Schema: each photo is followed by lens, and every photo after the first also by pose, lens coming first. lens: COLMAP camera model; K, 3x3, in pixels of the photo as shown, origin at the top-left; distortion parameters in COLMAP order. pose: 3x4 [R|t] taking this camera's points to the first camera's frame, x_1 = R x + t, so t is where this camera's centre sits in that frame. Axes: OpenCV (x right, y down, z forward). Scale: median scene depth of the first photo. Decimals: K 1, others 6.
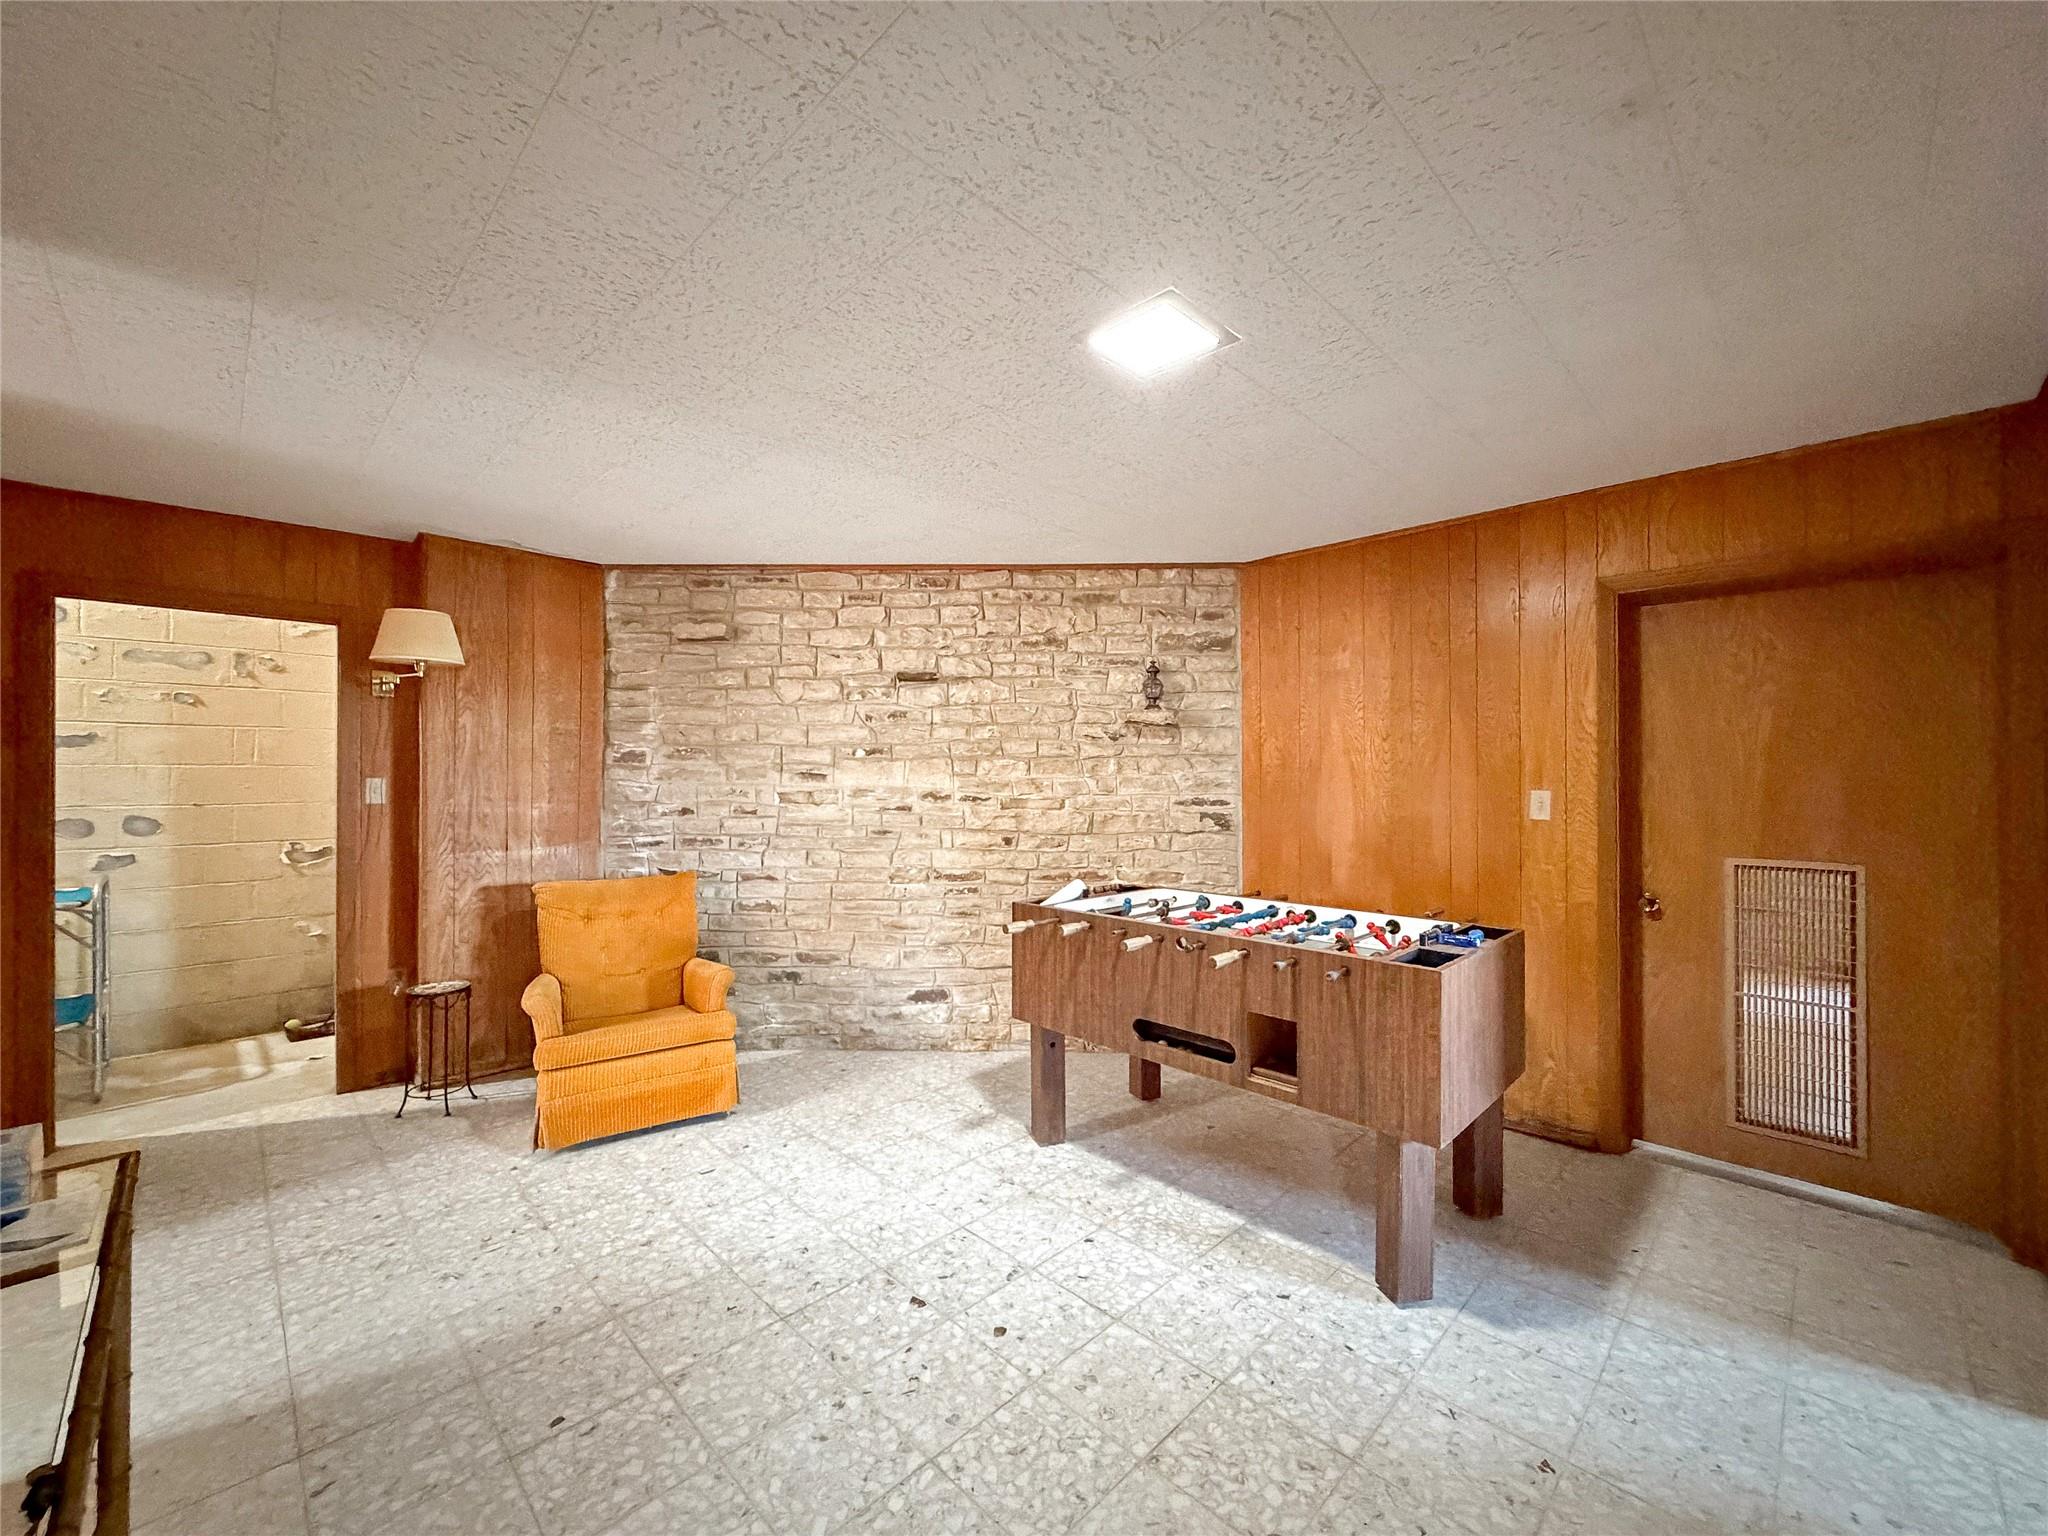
lens RADIAL K [[826.8, 0, 1020.9], [0, 826.8, 776.9], [0, 0, 1]] dist [0.000146, -0.000305]
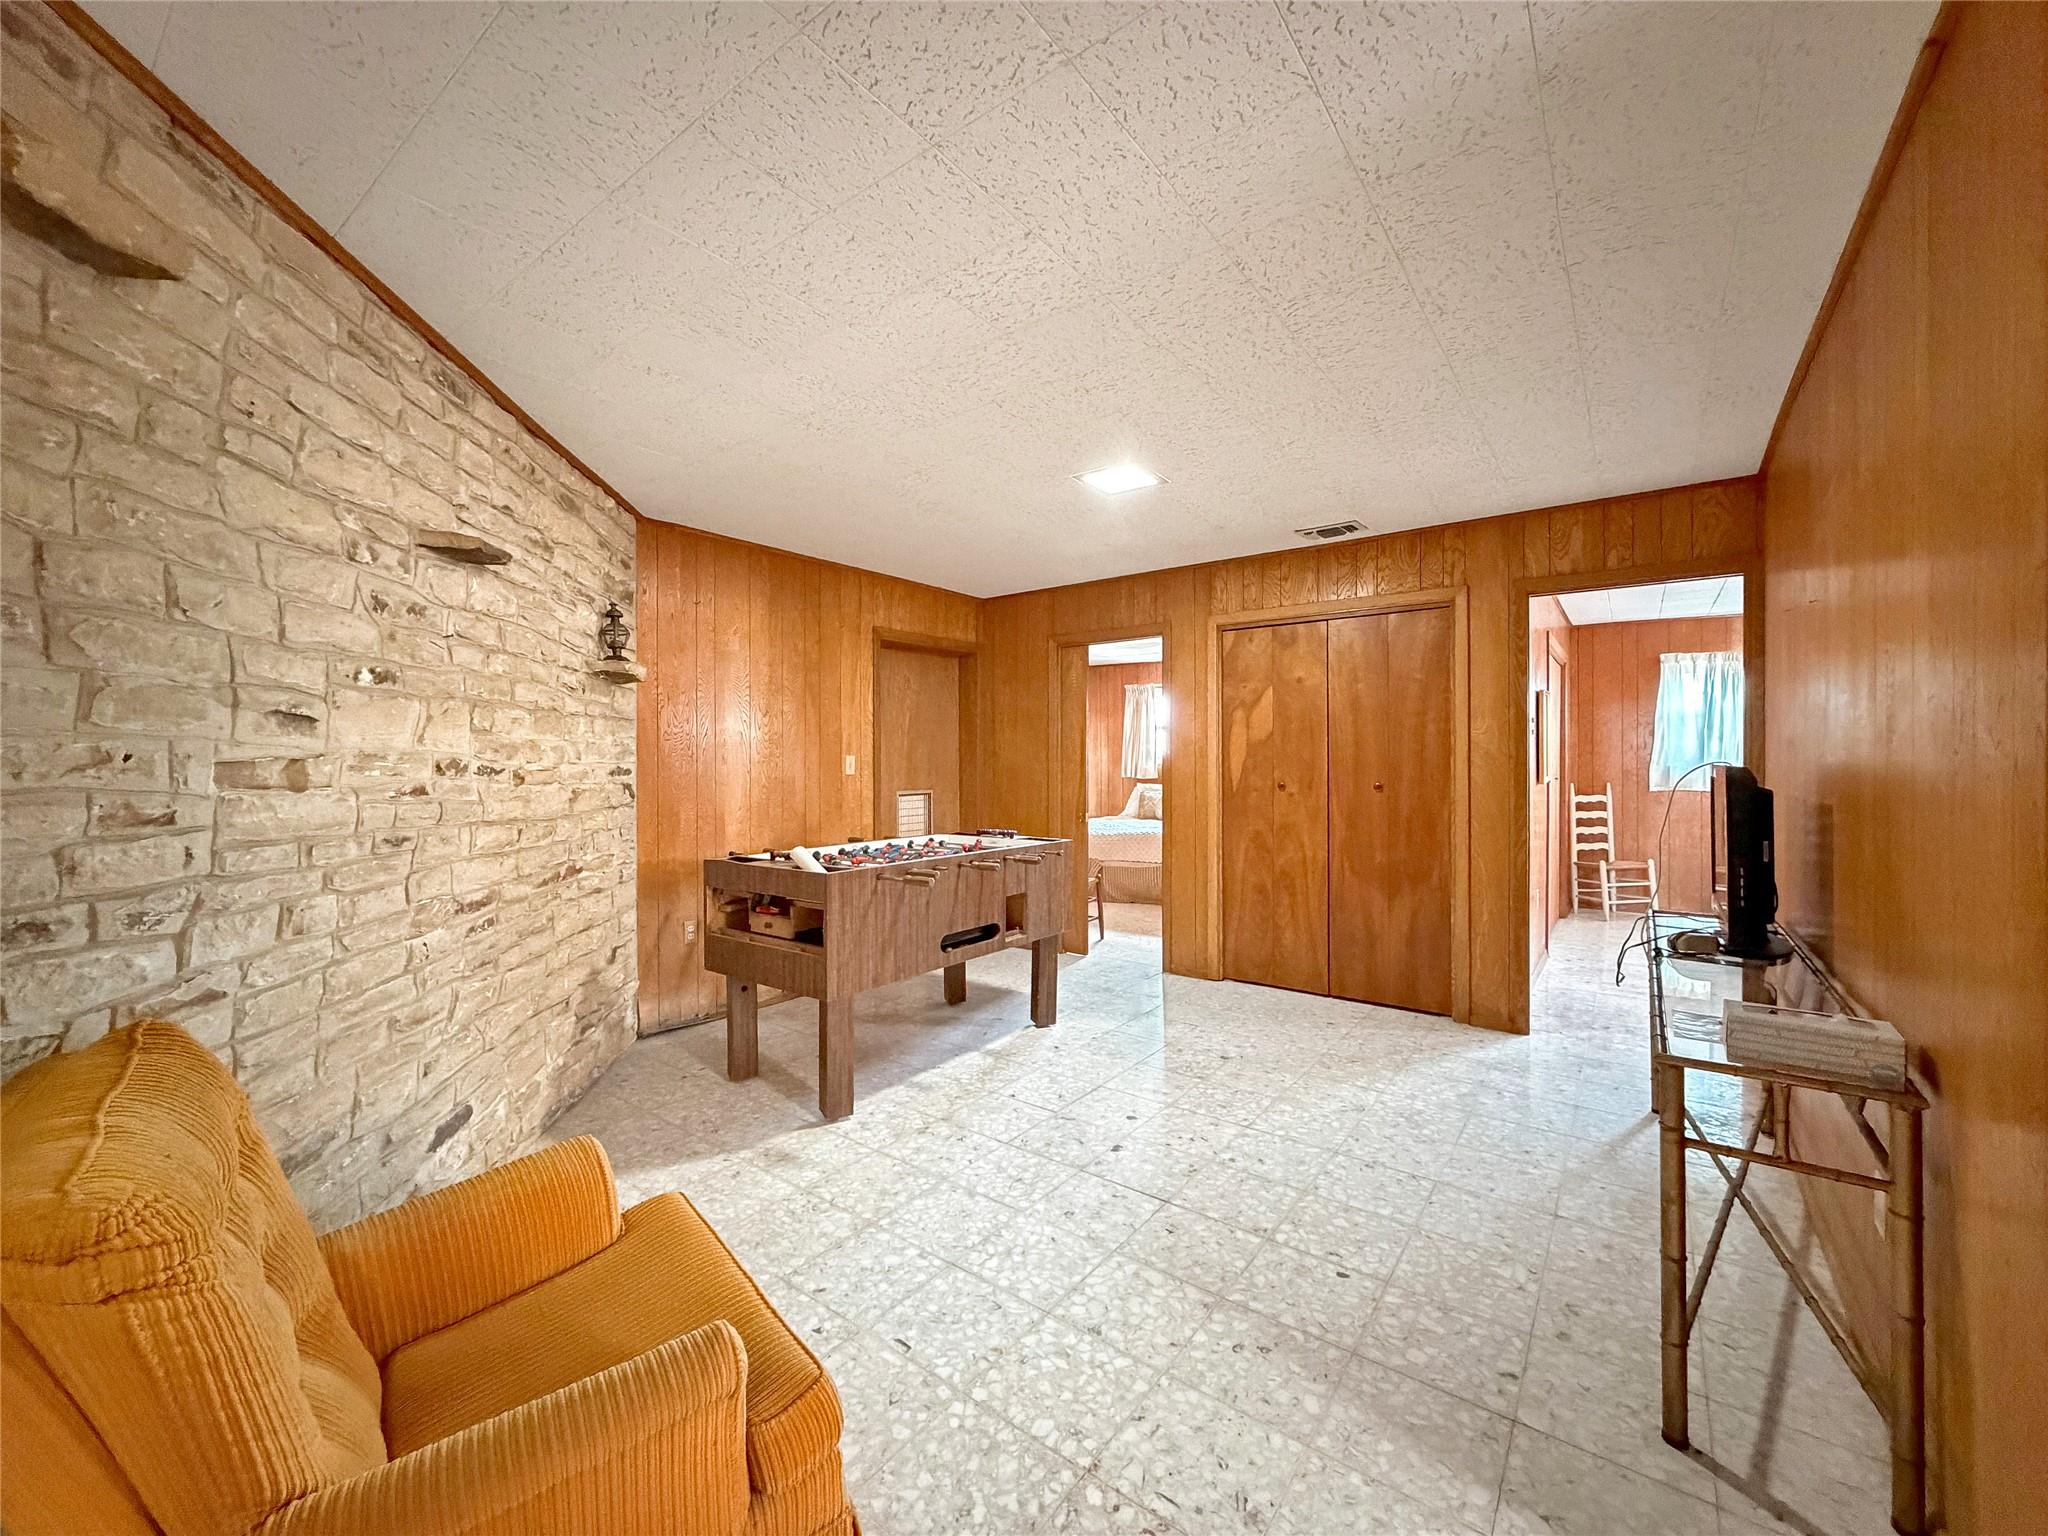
lens RADIAL K [[817.0, 0, 1024.0], [0, 817.0, 768.0], [0, 0, 1]] dist [0.000894, 0.000034]
pose [[-0.147912, -0.008884, 0.988961, -0.710821], [0.005451, 0.999937, 0.009798, 0.020471], [-0.988986, 0.006840, -0.147854, 0.701896]]
